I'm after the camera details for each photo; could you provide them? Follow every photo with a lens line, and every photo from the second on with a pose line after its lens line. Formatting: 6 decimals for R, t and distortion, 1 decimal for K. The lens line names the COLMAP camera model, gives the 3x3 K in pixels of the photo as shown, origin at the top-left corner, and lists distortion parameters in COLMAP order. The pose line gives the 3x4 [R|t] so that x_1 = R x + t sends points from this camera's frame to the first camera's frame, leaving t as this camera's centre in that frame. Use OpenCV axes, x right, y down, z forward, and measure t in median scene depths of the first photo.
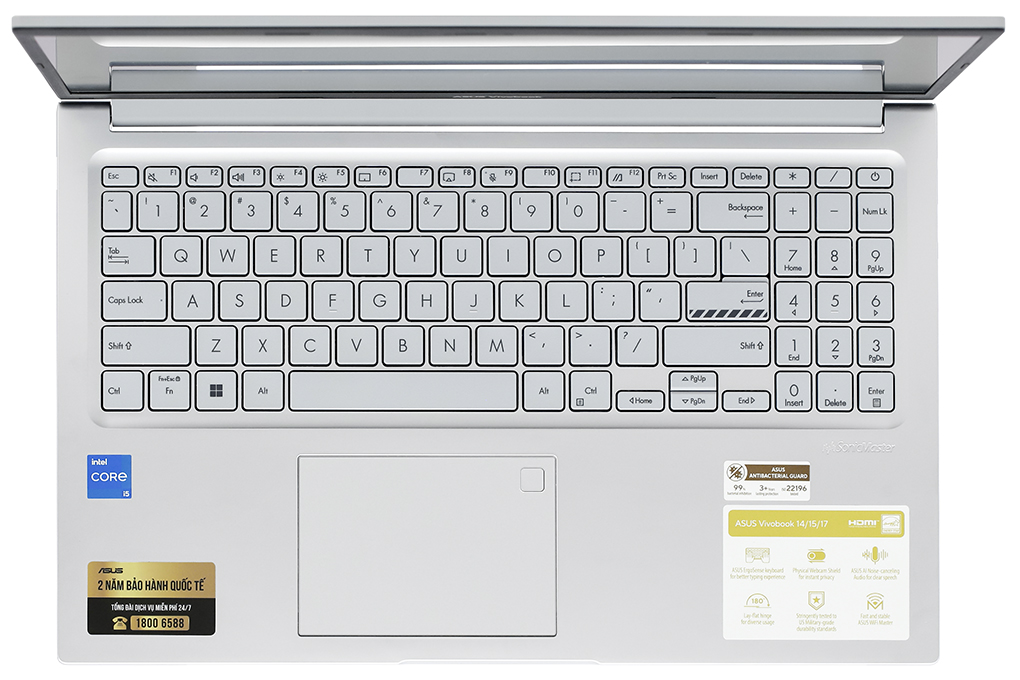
lens RADIAL K [[2909.8, 0, 508.7], [0, 2909.8, 342.5], [0, 0, 1]] dist [-0.125497, 0.000000]
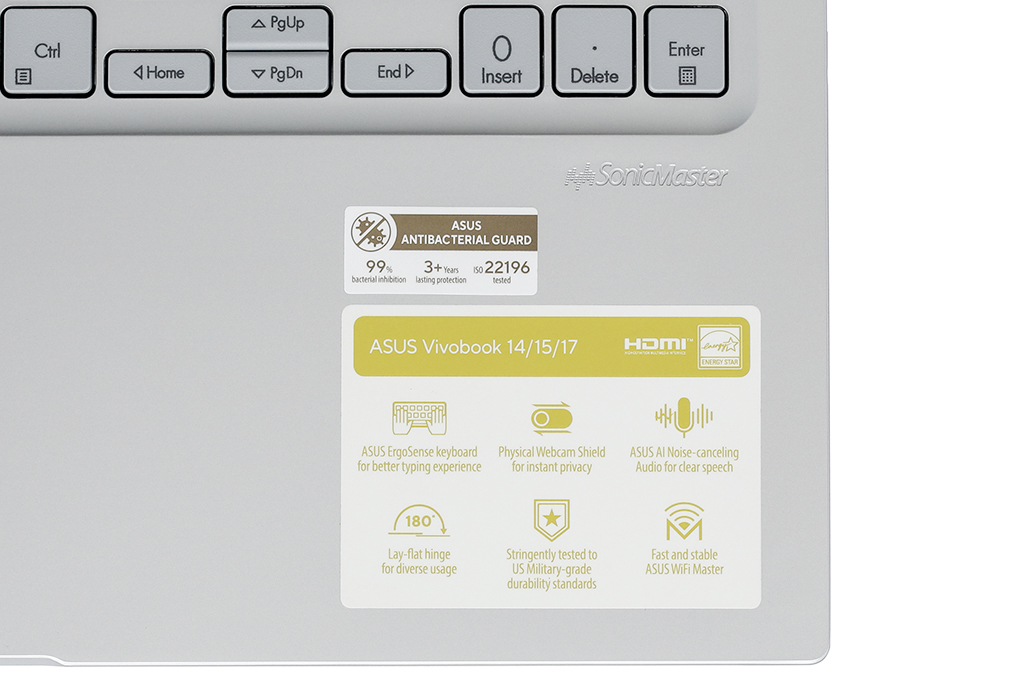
lens RADIAL K [[2909.8, 0, 511.0], [0, 2909.8, 340.4], [0, 0, 1]] dist [-0.125497, 0.000000]
pose [[0.999286, -0.000863, 0.037780, 0.082833], [0.000861, 1.000000, 0.000078, 0.061318], [-0.037780, -0.000045, 0.999286, 0.555547]]
